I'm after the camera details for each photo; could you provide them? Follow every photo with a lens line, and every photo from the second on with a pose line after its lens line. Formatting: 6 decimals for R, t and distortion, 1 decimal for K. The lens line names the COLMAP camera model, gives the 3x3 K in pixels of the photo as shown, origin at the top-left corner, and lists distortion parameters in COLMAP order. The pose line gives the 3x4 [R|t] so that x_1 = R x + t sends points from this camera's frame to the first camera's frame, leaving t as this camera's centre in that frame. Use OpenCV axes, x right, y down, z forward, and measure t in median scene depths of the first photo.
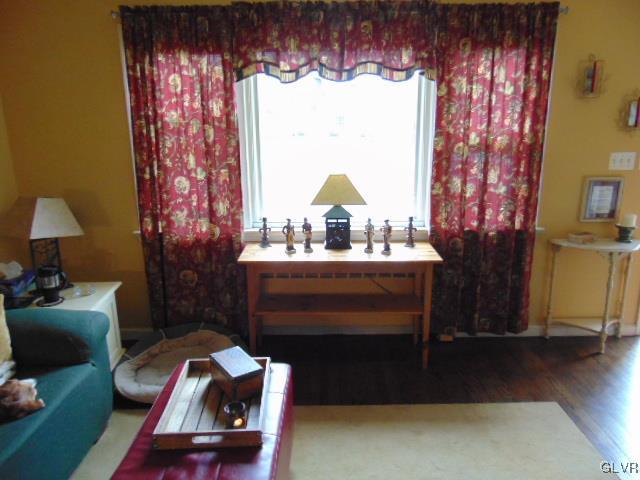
lens RADIAL K [[477.3, 0, 320.0], [0, 477.3, 240.0], [0, 0, 1]] dist [-0.036950, 0.076844]
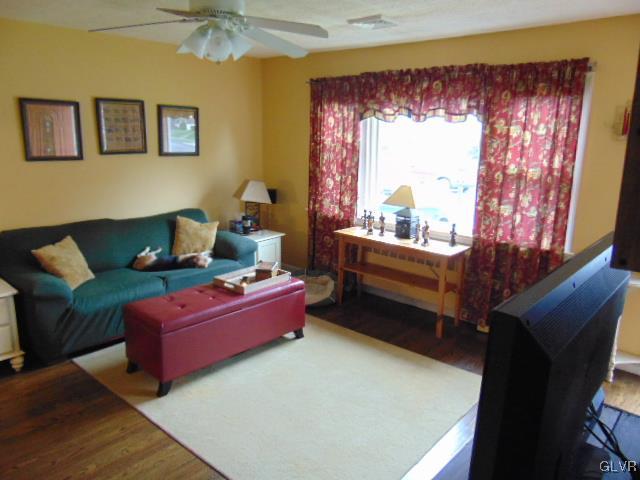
lens RADIAL K [[477.3, 0, 320.0], [0, 477.3, 240.0], [0, 0, 1]] dist [-0.036950, 0.076844]
pose [[0.742808, 0.173671, -0.646587, 0.805838], [-0.189619, 0.980798, 0.045602, 0.006553], [0.642091, 0.088732, 0.761476, -0.251379]]
